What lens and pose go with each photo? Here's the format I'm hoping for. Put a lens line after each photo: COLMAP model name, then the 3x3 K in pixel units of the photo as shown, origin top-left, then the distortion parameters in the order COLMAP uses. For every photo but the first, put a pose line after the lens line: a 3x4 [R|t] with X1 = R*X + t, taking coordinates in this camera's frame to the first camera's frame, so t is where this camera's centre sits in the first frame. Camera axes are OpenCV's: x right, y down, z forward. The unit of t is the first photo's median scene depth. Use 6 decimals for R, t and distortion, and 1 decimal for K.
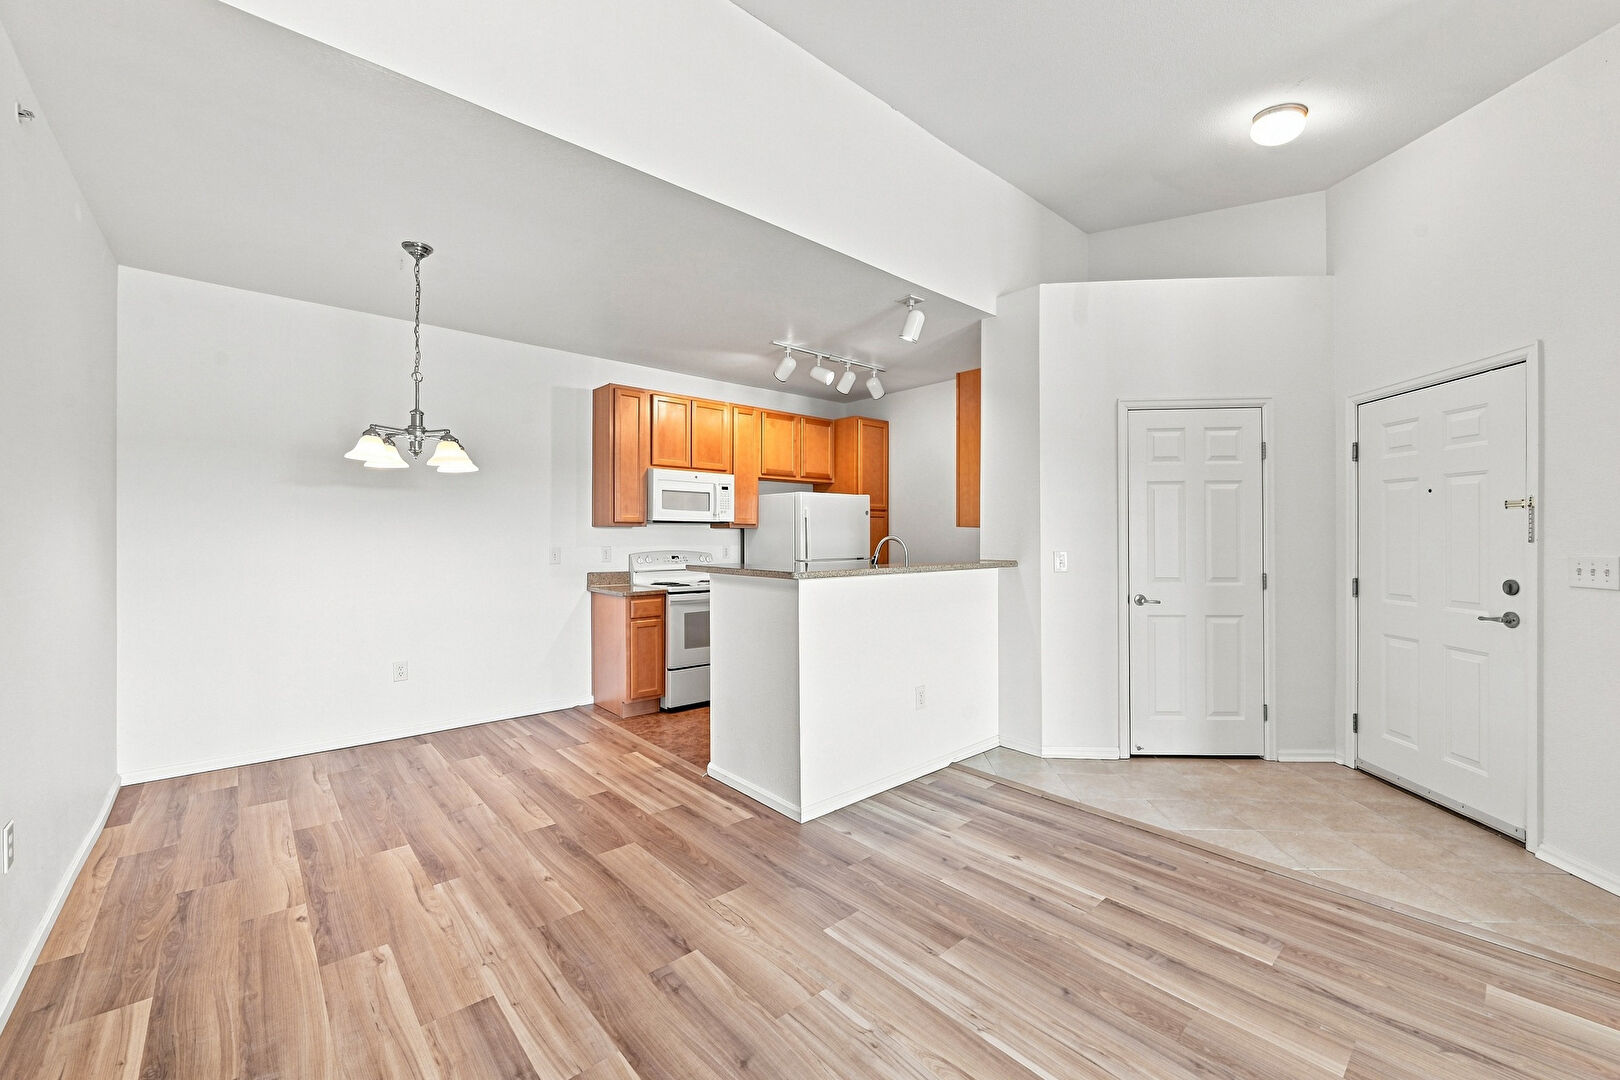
lens RADIAL K [[643.4, 0, 815.7], [0, 643.4, 539.4], [0, 0, 1]] dist [0.004318, -0.002539]
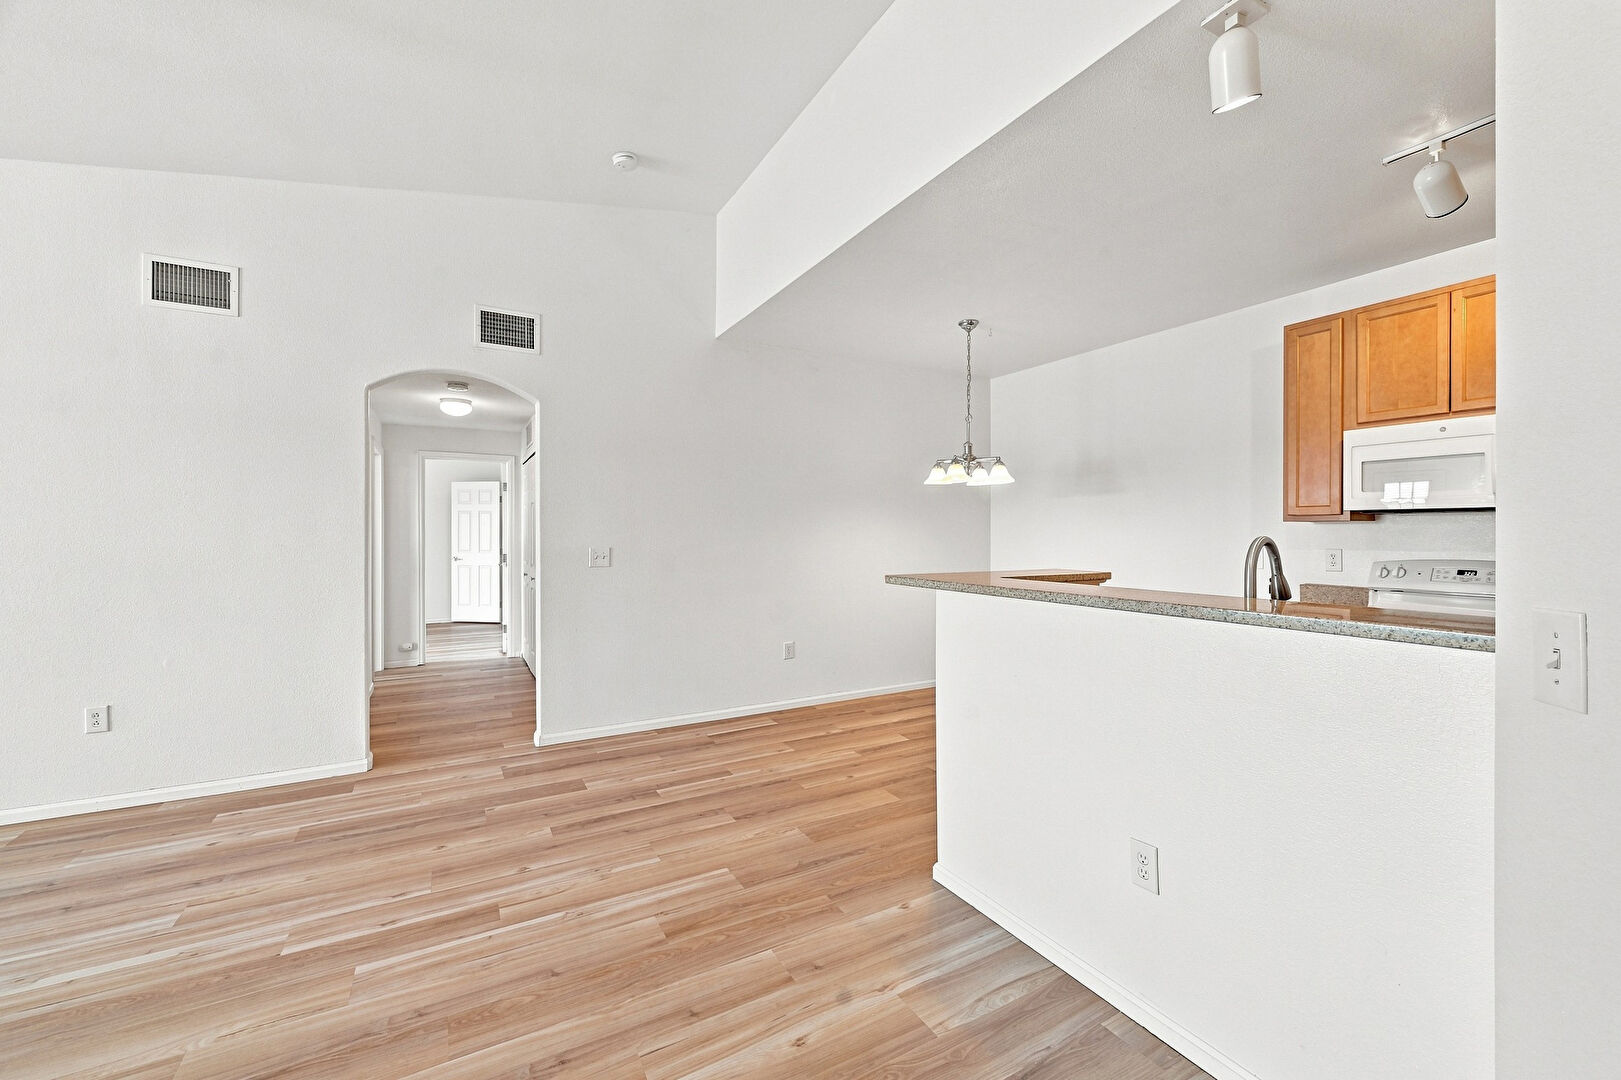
lens RADIAL K [[643.8, 0, 813.4], [0, 643.8, 531.8], [0, 0, 1]] dist [0.004318, -0.002539]
pose [[-0.206698, -0.001270, -0.978404, 1.140342], [-0.005261, 0.999986, -0.000187, -0.013639], [0.978391, 0.005109, -0.206702, 1.396978]]
